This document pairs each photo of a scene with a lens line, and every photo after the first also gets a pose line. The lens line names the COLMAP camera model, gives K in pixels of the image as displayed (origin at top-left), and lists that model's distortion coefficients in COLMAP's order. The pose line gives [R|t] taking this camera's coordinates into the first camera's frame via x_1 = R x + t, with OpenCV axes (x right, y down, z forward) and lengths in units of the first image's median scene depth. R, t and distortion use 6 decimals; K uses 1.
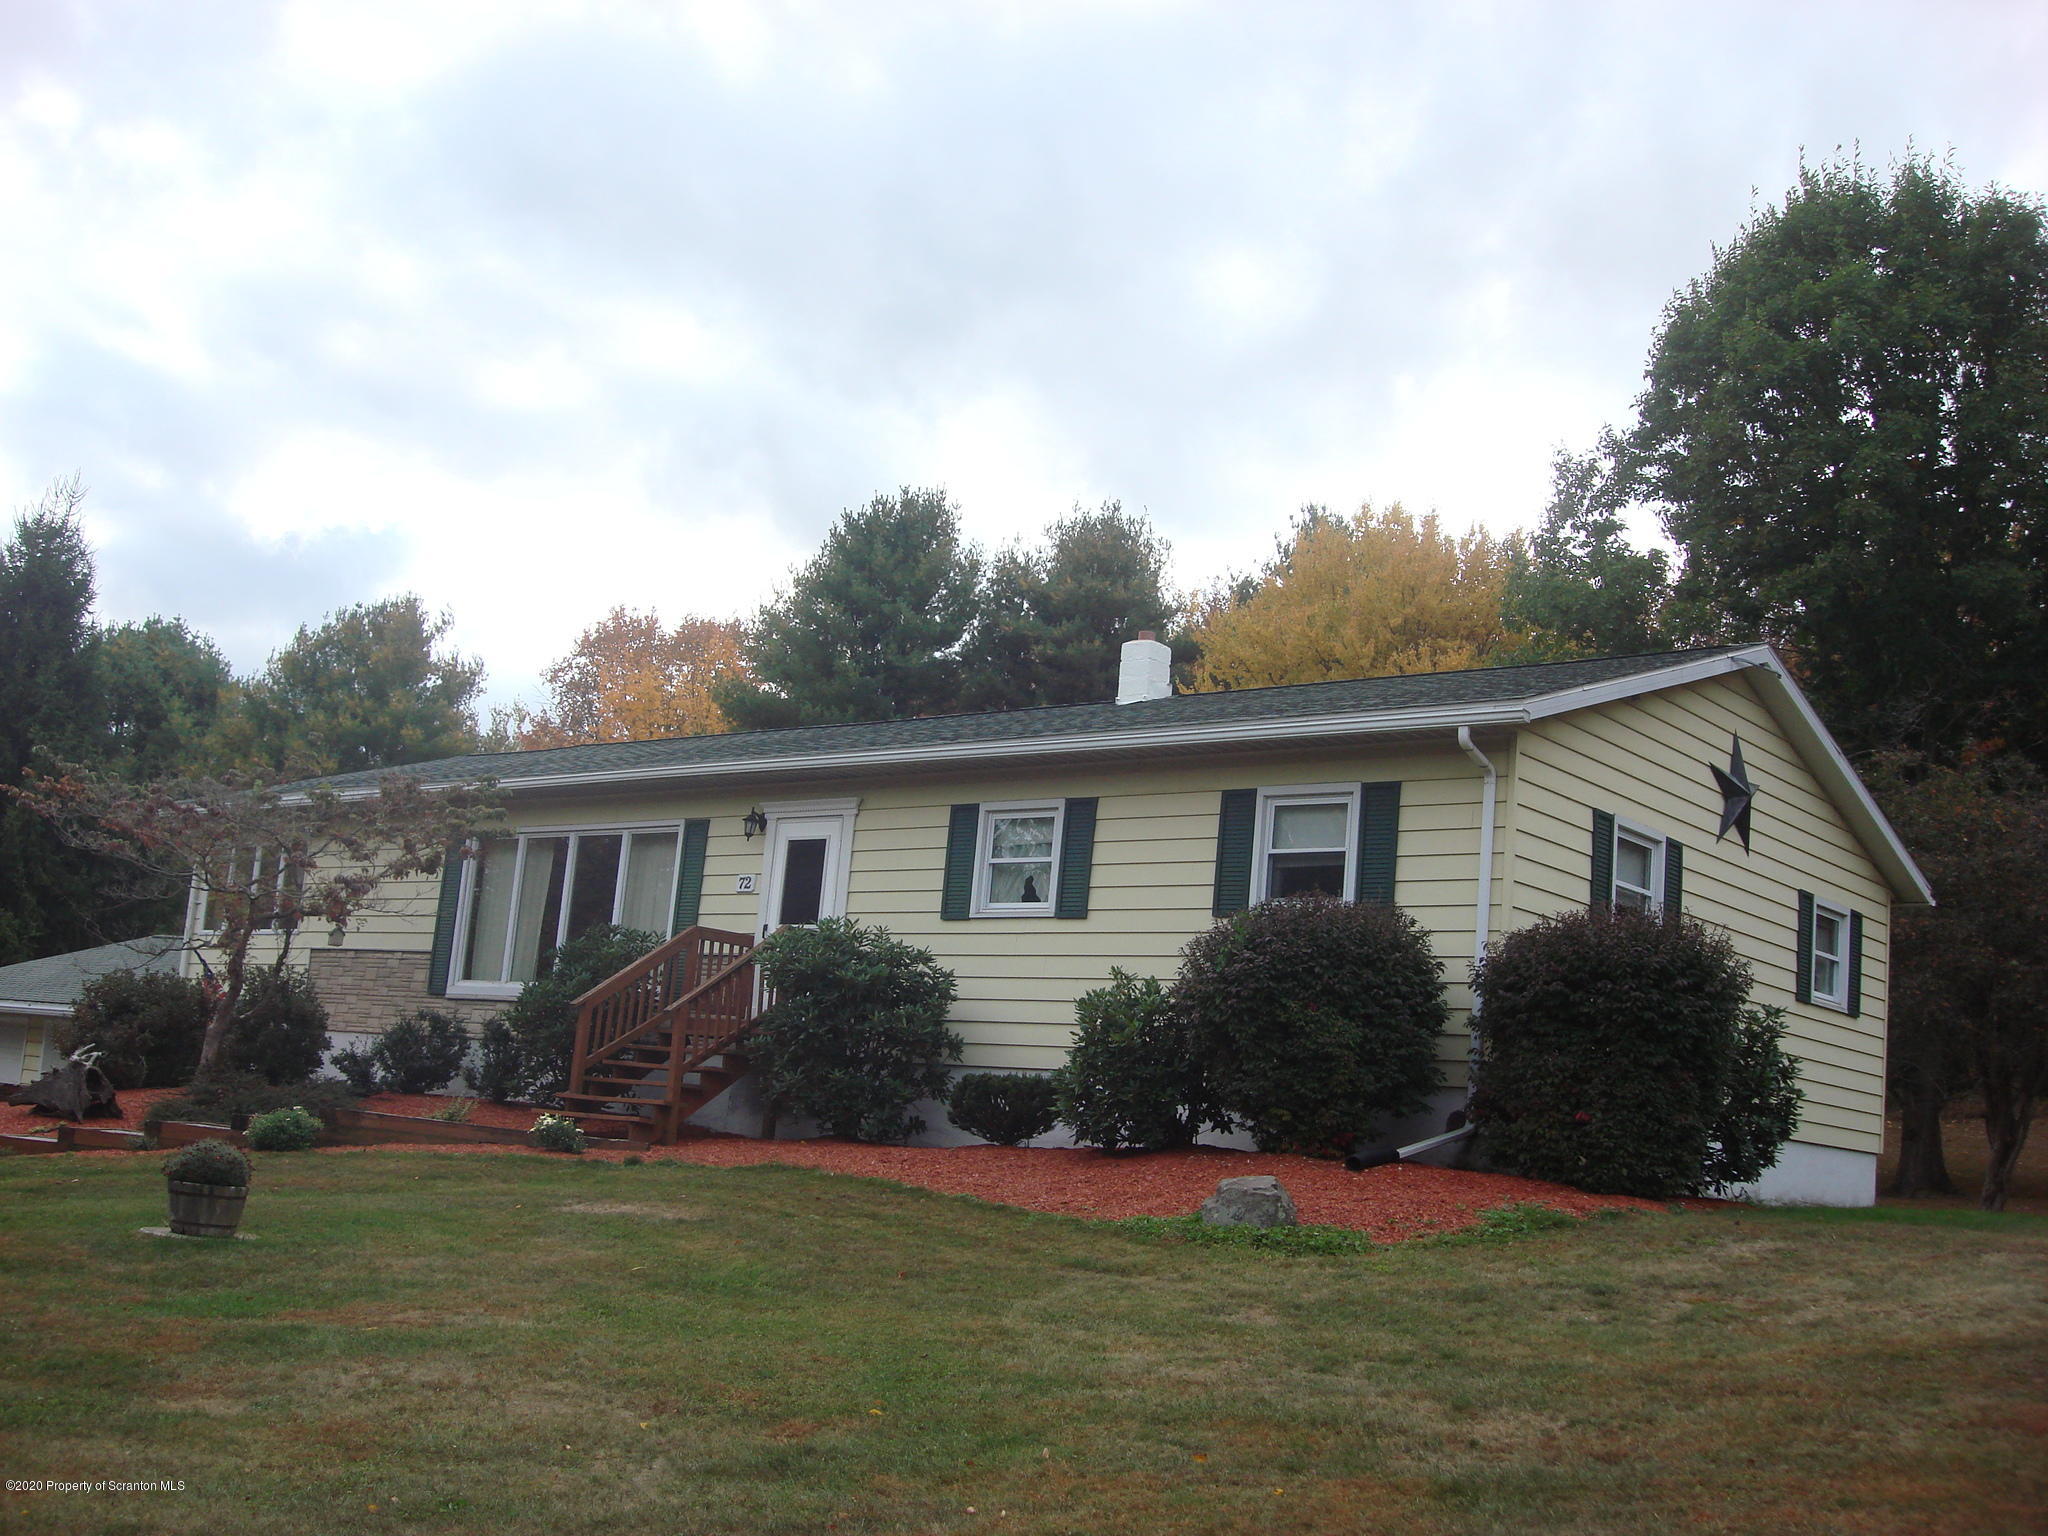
lens RADIAL K [[2259.3, 0, 1024.0], [0, 2259.3, 768.0], [0, 0, 1]] dist [-0.097271, -0.070110]
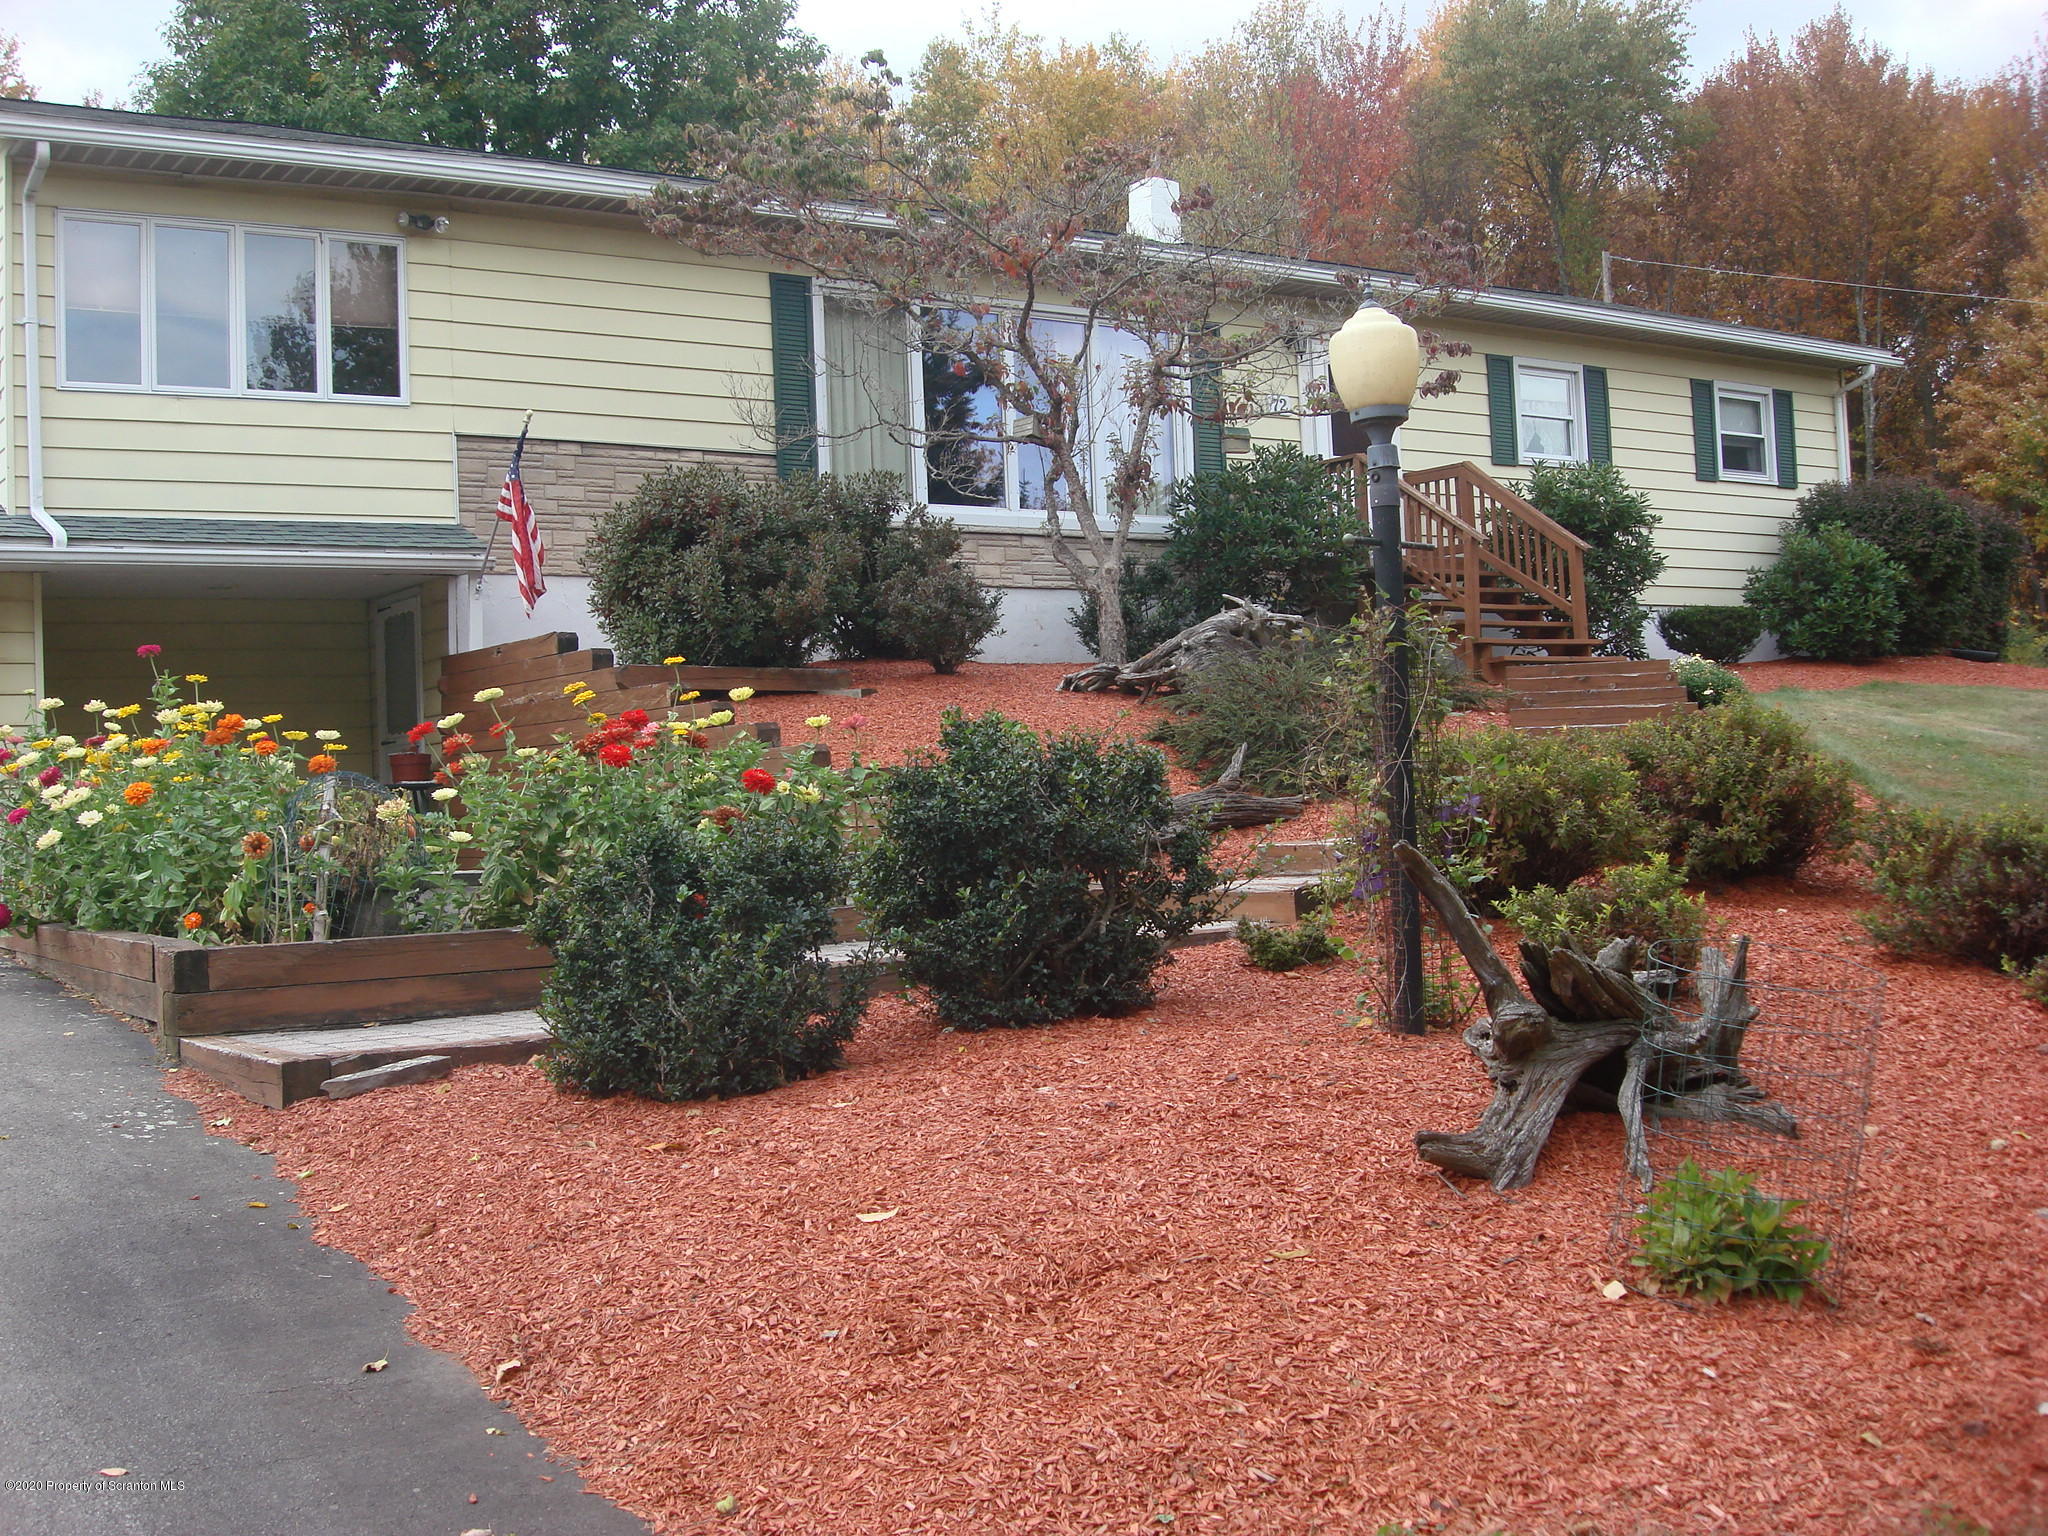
lens RADIAL K [[2259.3, 0, 1024.0], [0, 2259.3, 768.0], [0, 0, 1]] dist [-0.097271, -0.070110]
pose [[0.274414, -0.103004, 0.956079, -1.154466], [-0.127616, 0.981551, 0.142377, 0.088465], [-0.953106, -0.161081, 0.256206, 0.958662]]
